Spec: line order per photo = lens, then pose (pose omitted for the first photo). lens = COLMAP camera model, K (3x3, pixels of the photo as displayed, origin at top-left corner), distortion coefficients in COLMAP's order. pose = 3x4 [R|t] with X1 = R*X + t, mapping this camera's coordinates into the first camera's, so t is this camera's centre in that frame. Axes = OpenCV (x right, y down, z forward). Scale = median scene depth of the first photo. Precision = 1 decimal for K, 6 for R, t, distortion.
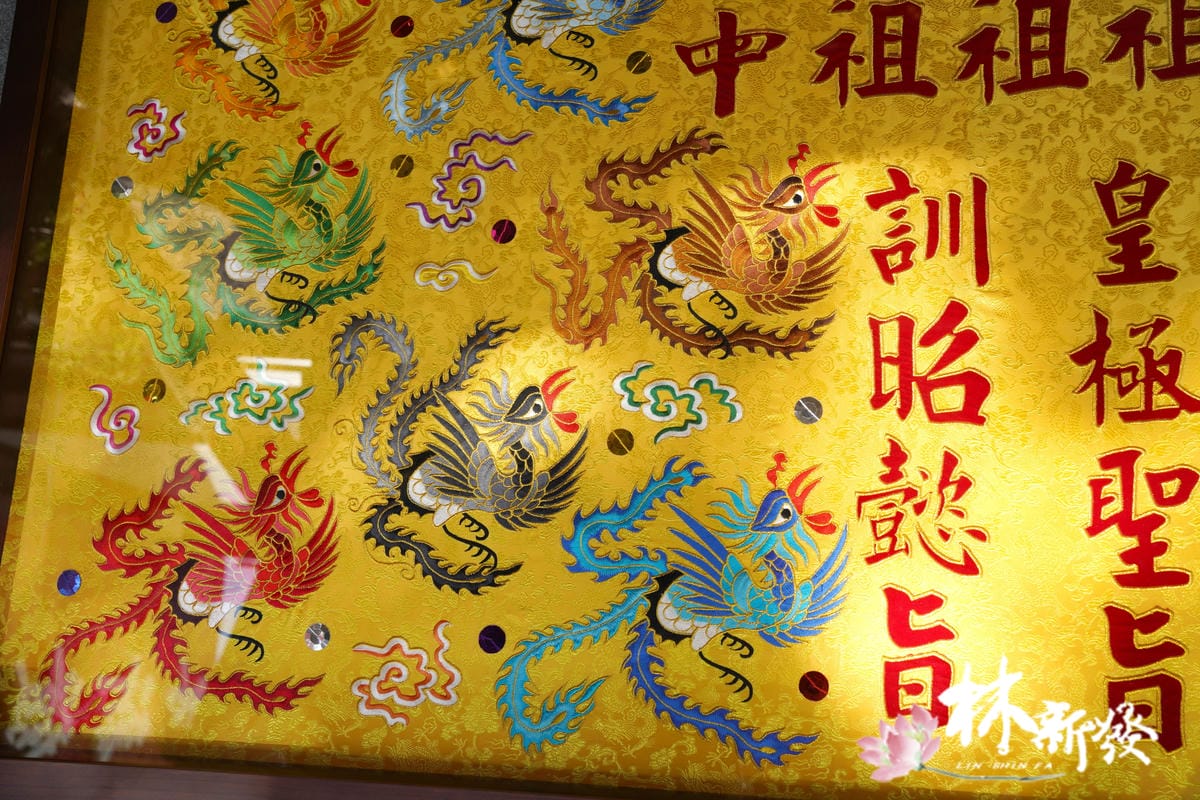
lens RADIAL K [[1213.4, 0, 596.2], [0, 1213.4, 386.9], [0, 0, 1]] dist [-0.030130, 0.153962]
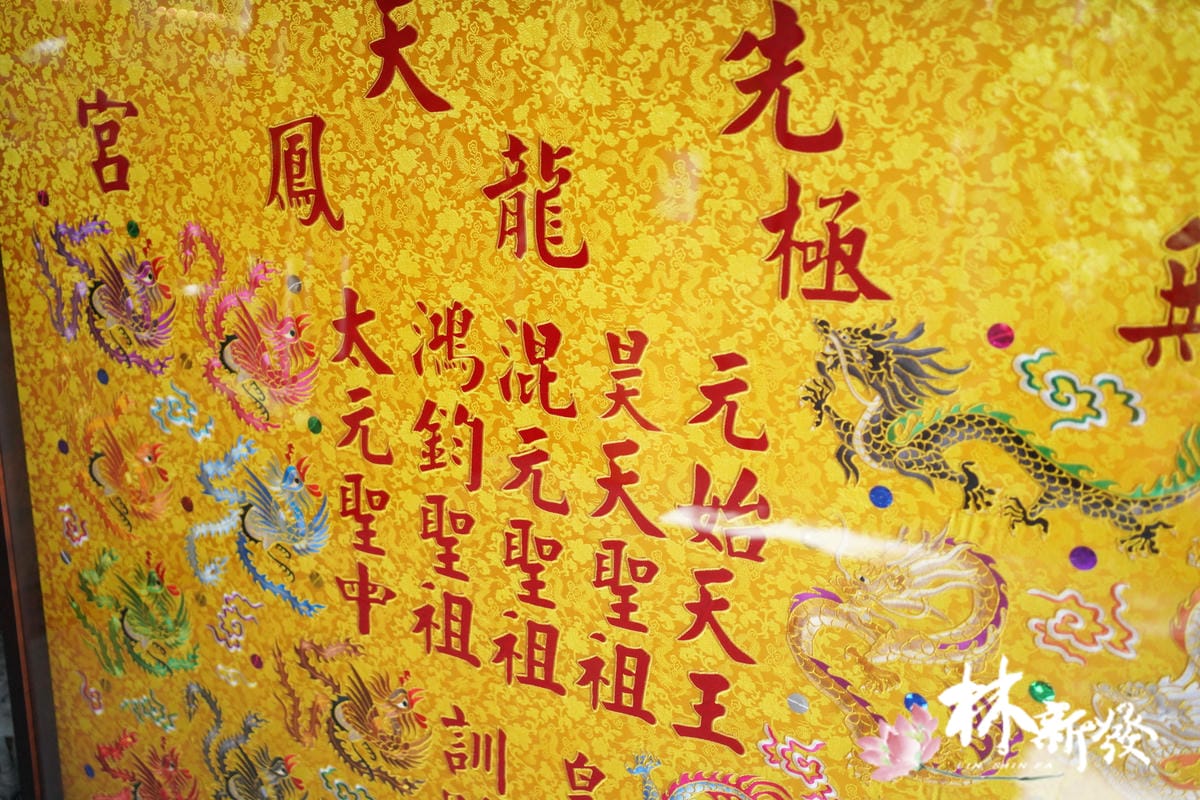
lens RADIAL K [[1213.4, 0, 596.2], [0, 1213.4, 386.9], [0, 0, 1]] dist [-0.030130, 0.153962]
pose [[0.948693, 0.086644, -0.304097, 0.823918], [0.080585, 0.863716, 0.497494, -1.237182], [0.305758, -0.496475, 0.812419, 0.046879]]
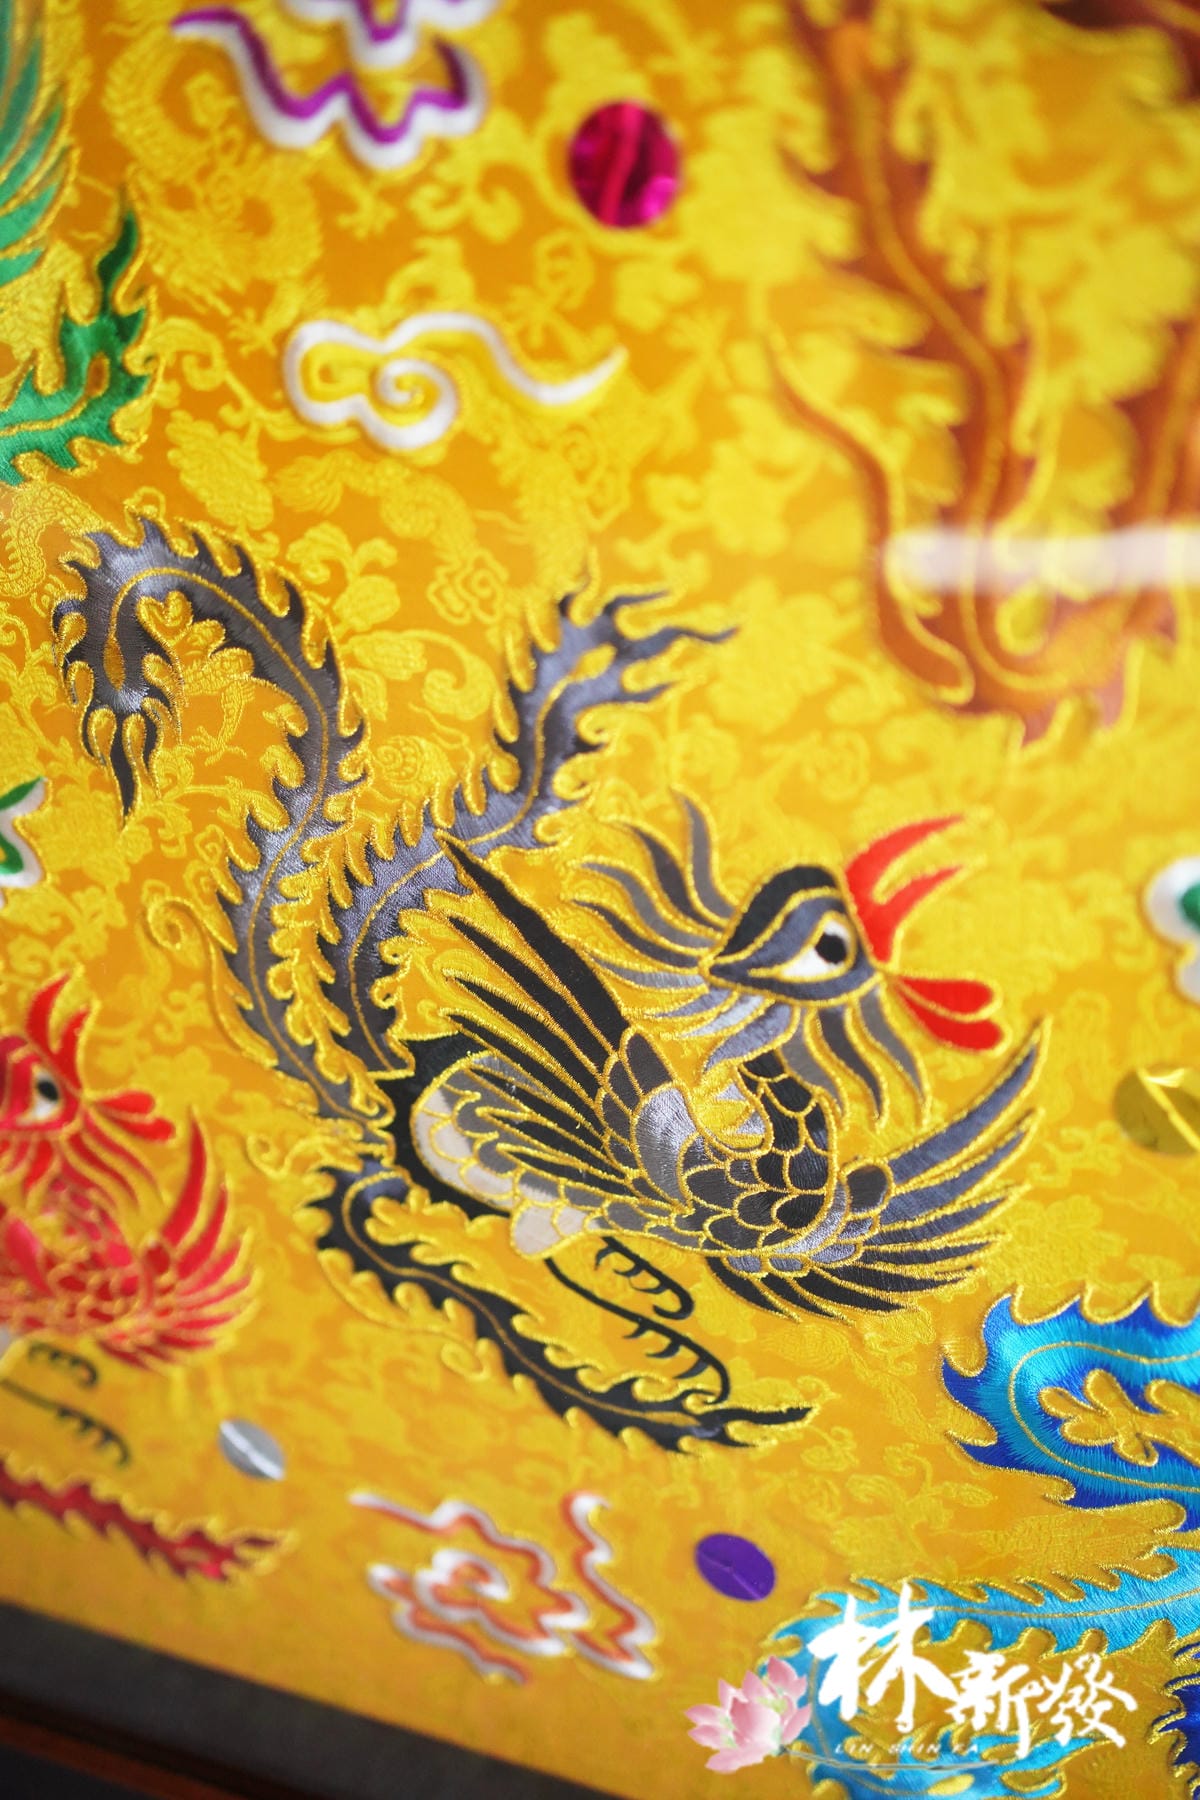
lens RADIAL K [[1820.2, 0, 600.0], [0, 1820.2, 900.0], [0, 0, 1]] dist [-0.030130, 0.153962]
pose [[0.978391, -0.009527, -0.206544, -0.016874], [0.139651, 0.767104, 0.626138, -0.241474], [0.152476, -0.641452, 0.751858, 0.717785]]
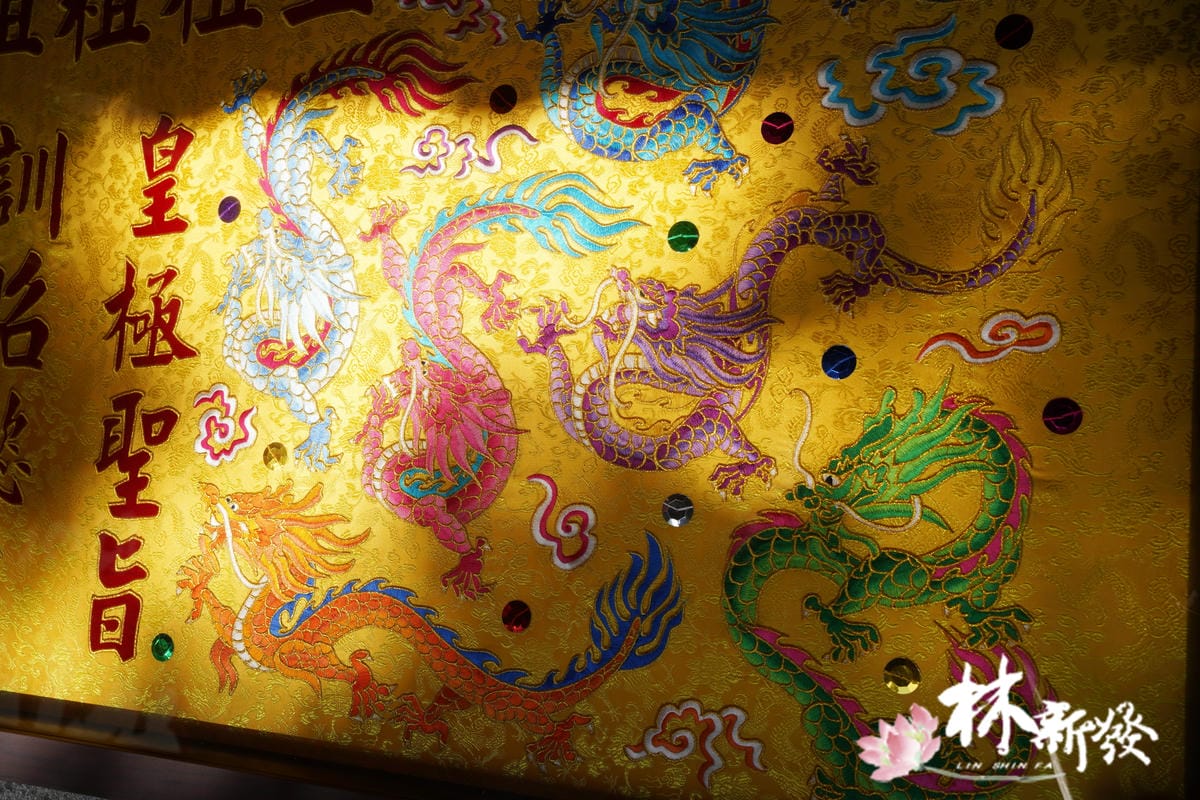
lens RADIAL K [[1213.4, 0, 596.2], [0, 1213.4, 386.9], [0, 0, 1]] dist [-0.030130, 0.153962]
pose [[0.982670, -0.005785, -0.185275, 0.961486], [0.031382, 0.990276, 0.135529, -0.080652], [0.182689, -0.138994, 0.973296, 0.012732]]
